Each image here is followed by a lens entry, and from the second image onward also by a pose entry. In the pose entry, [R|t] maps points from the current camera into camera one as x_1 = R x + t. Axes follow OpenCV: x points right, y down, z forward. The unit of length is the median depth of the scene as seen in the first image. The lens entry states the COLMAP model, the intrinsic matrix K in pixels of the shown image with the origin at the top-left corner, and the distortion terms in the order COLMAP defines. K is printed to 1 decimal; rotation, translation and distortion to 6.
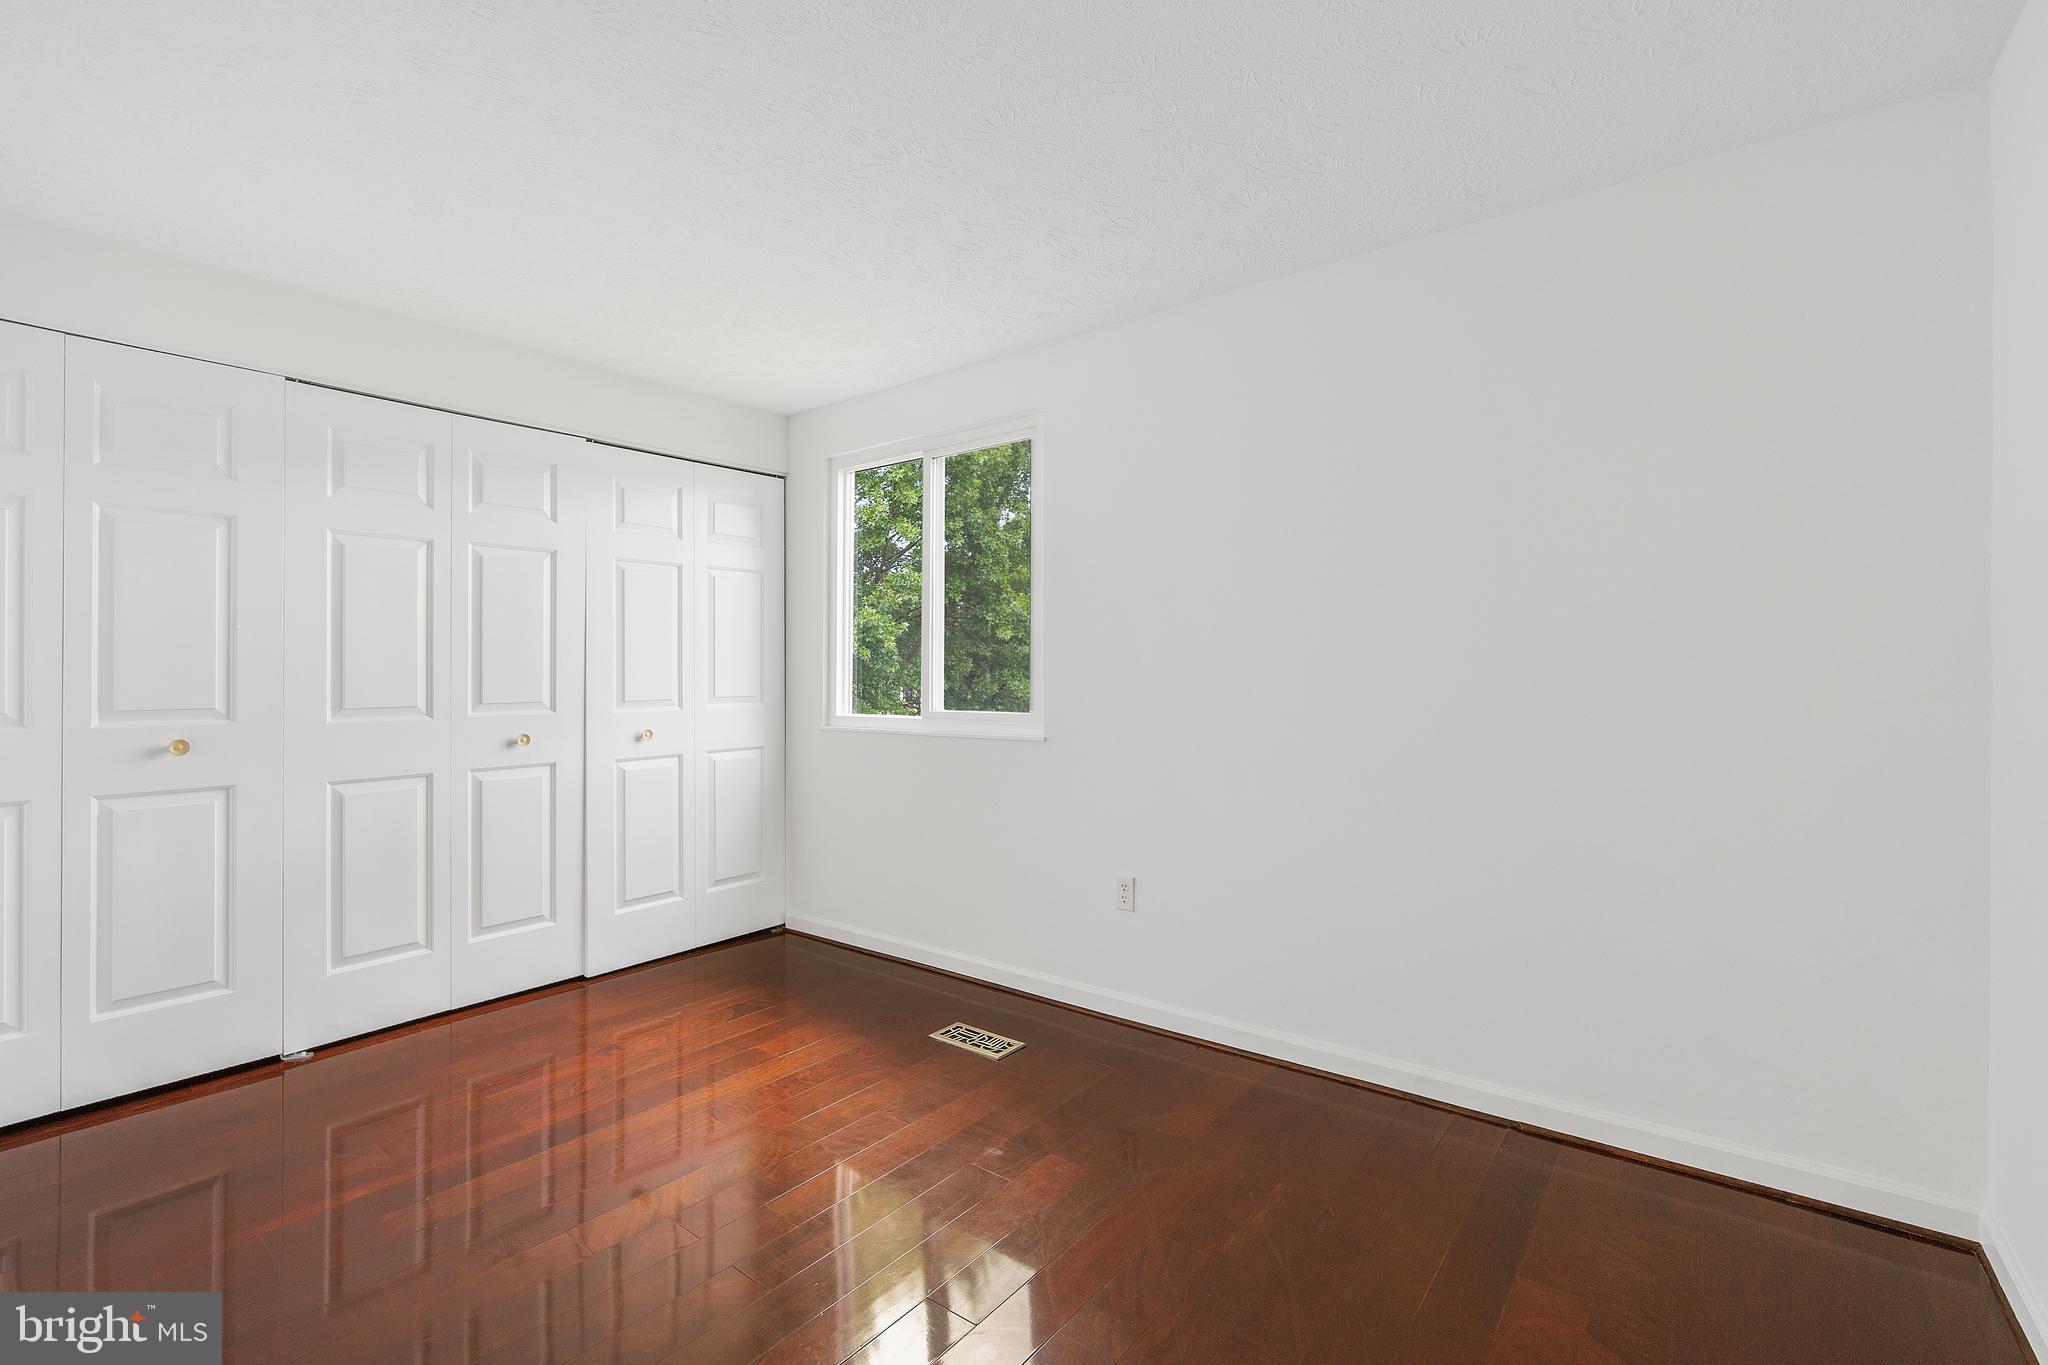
lens RADIAL K [[903.0, 0, 1022.8], [0, 903.0, 679.5], [0, 0, 1]] dist [-0.009092, 0.003397]
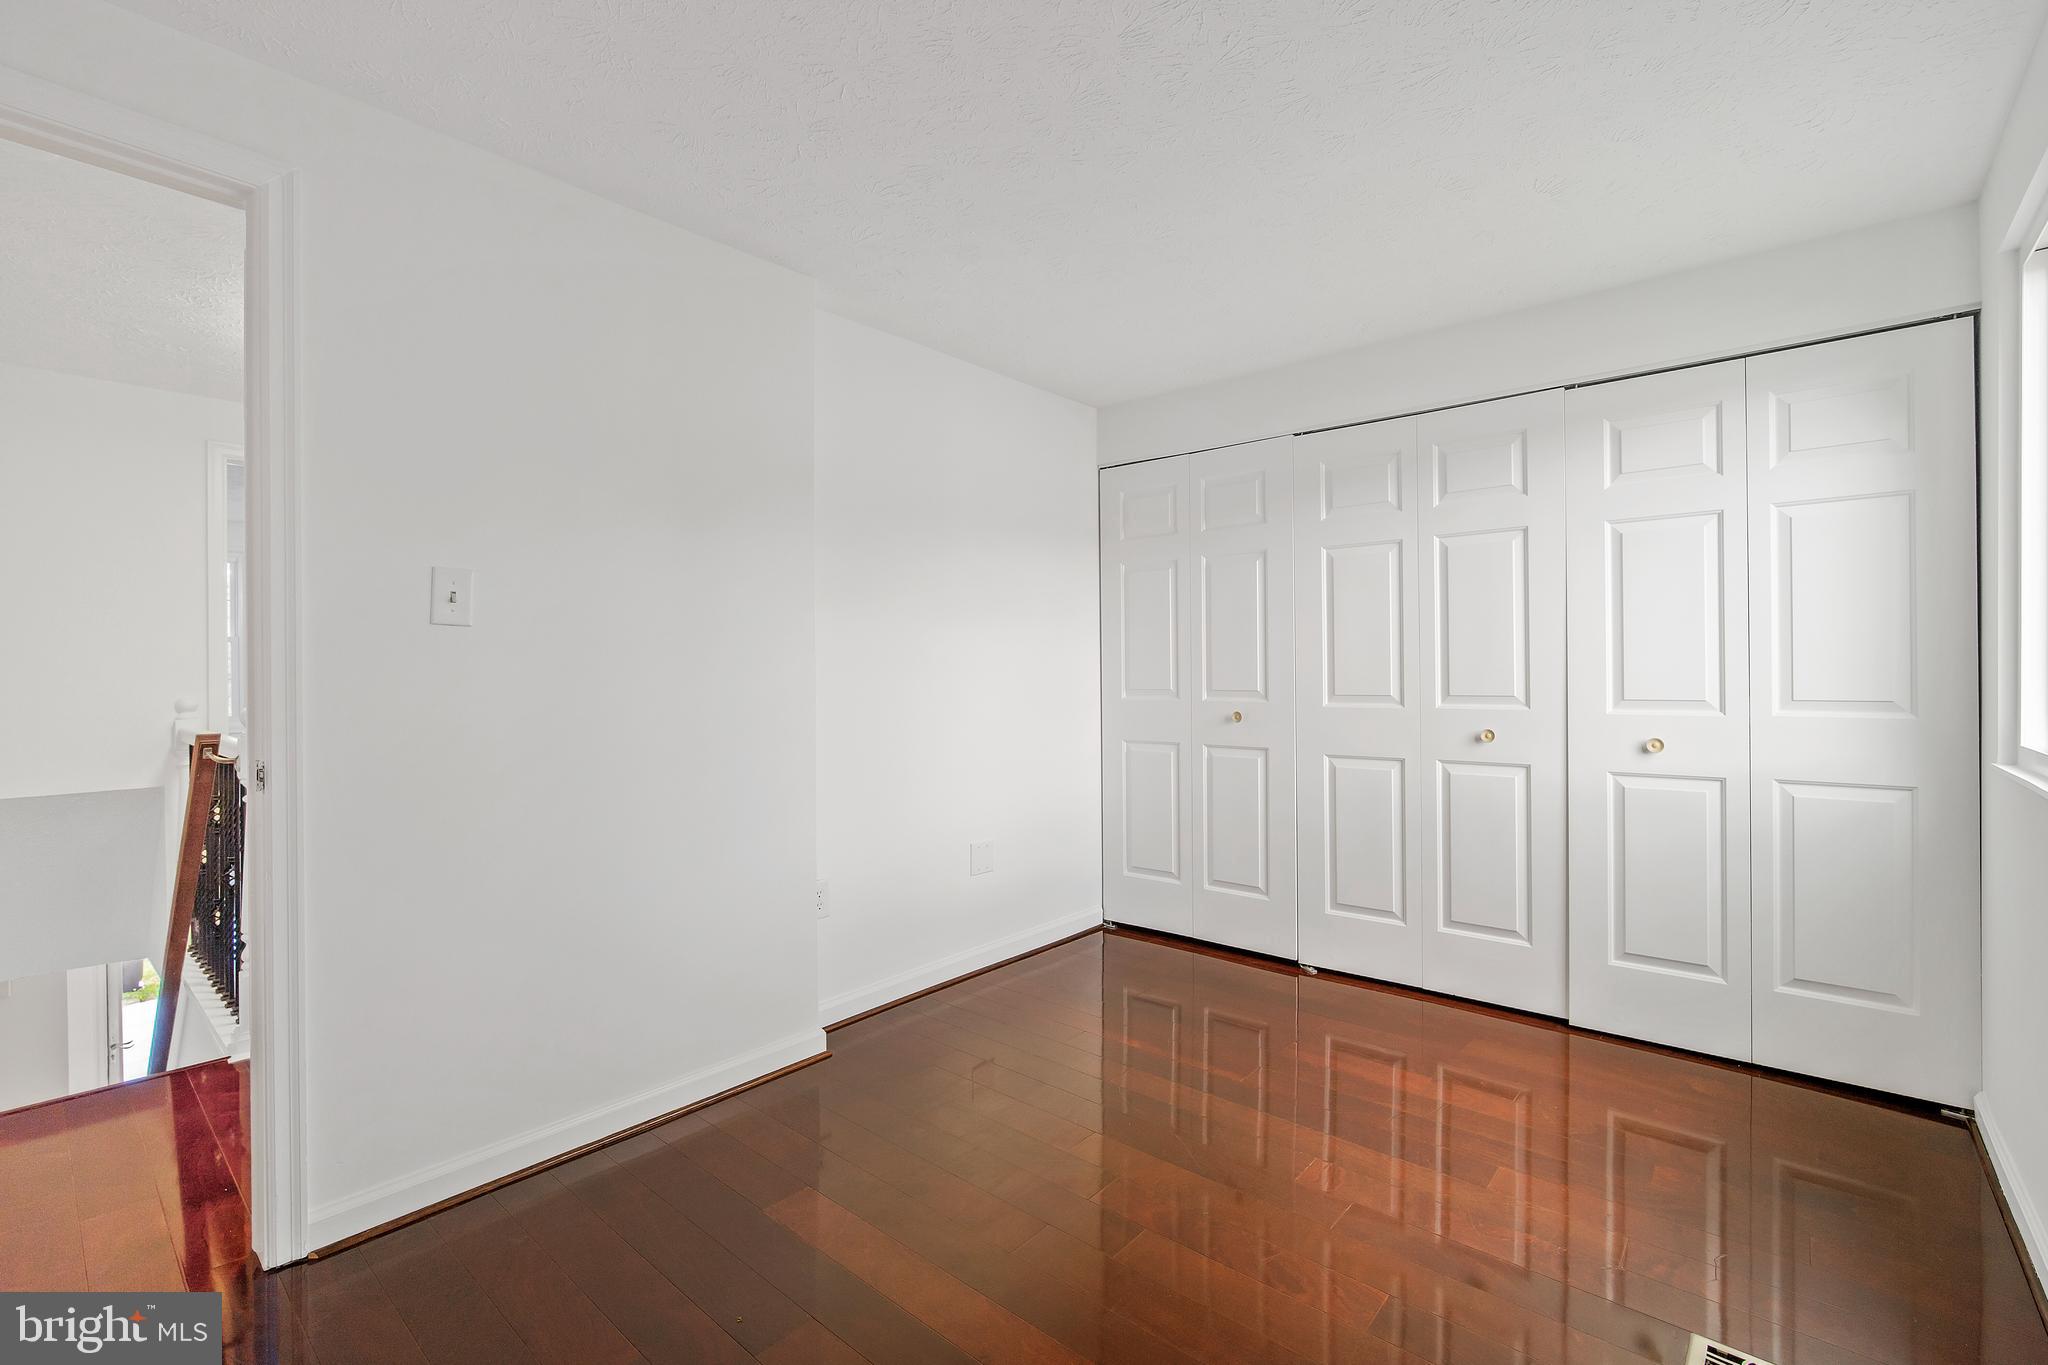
lens RADIAL K [[903.0, 0, 1021.6], [0, 903.0, 668.8], [0, 0, 1]] dist [-0.009092, 0.003397]
pose [[-0.042789, 0.004387, -0.999075, 0.394834], [-0.002282, 0.999987, 0.004488, -0.005699], [0.999082, 0.002472, -0.042778, 0.540301]]
